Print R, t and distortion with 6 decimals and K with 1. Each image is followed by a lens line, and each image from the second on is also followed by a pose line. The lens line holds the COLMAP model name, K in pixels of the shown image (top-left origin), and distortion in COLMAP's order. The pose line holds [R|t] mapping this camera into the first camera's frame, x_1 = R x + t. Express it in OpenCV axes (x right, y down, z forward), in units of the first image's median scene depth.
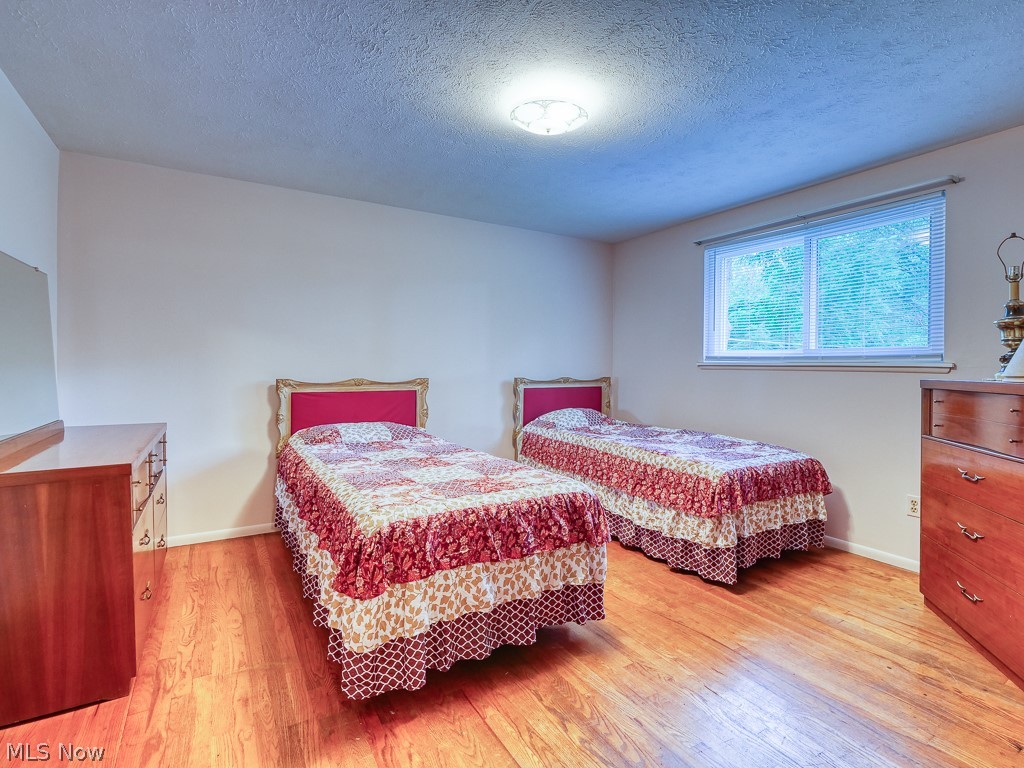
lens RADIAL K [[510.1, 0, 519.5], [0, 510.1, 381.5], [0, 0, 1]] dist [-0.009079, -0.001248]
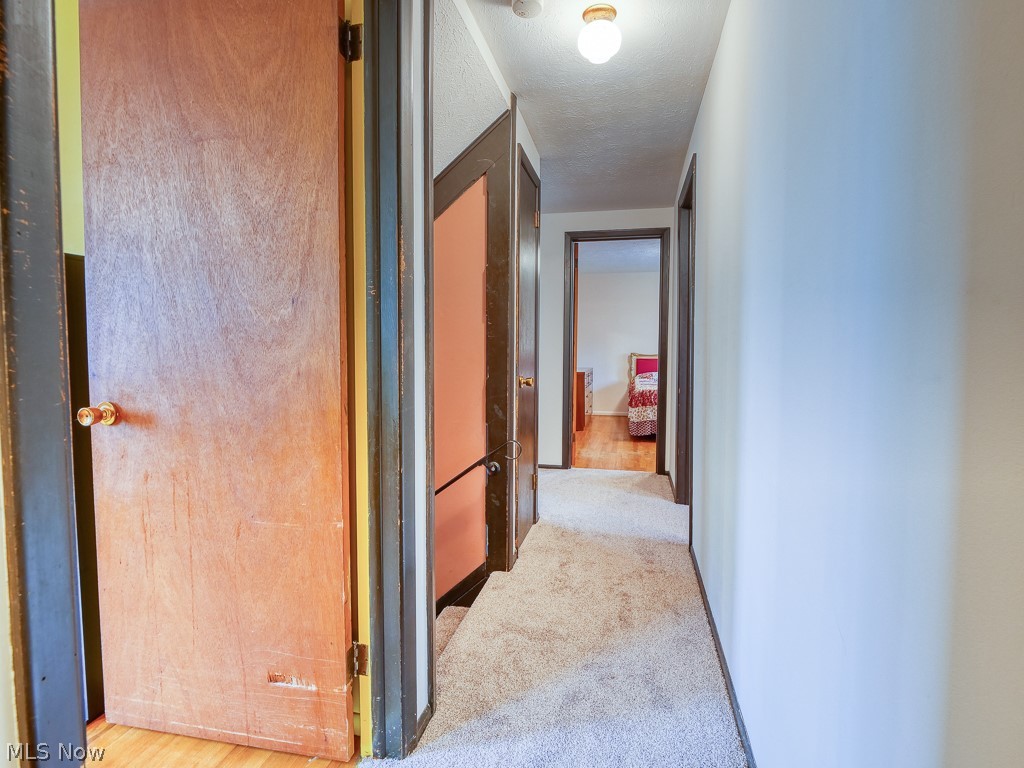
lens RADIAL K [[510.1, 0, 516.8], [0, 510.1, 382.0], [0, 0, 1]] dist [-0.009079, -0.001248]
pose [[0.725789, 0.044085, -0.686503, 0.825640], [-0.018561, 0.998836, 0.044519, 0.036378], [0.687667, -0.019570, 0.725762, -1.178826]]
